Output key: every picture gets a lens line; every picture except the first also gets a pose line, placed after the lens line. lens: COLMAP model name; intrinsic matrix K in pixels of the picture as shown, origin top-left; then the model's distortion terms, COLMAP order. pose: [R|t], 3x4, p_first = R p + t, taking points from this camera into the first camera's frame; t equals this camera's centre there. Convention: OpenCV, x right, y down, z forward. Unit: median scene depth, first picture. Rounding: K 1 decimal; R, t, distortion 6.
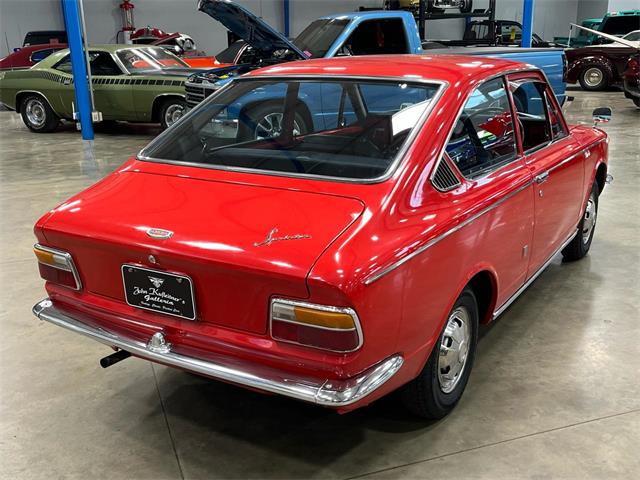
lens RADIAL K [[688.8, 0, 313.8], [0, 688.8, 242.6], [0, 0, 1]] dist [0.049156, 0.000000]
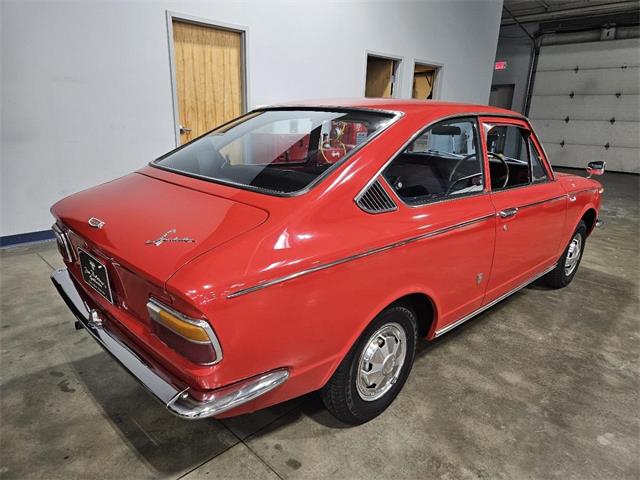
lens RADIAL K [[397.3, 0, 323.9], [0, 397.3, 240.0], [0, 0, 1]] dist [0.052381, 0.000547]
pose [[0.963173, 0.116705, -0.242237, 0.248279], [-0.117210, 0.993030, 0.012376, -0.031415], [0.241993, 0.016472, 0.970138, 0.377467]]
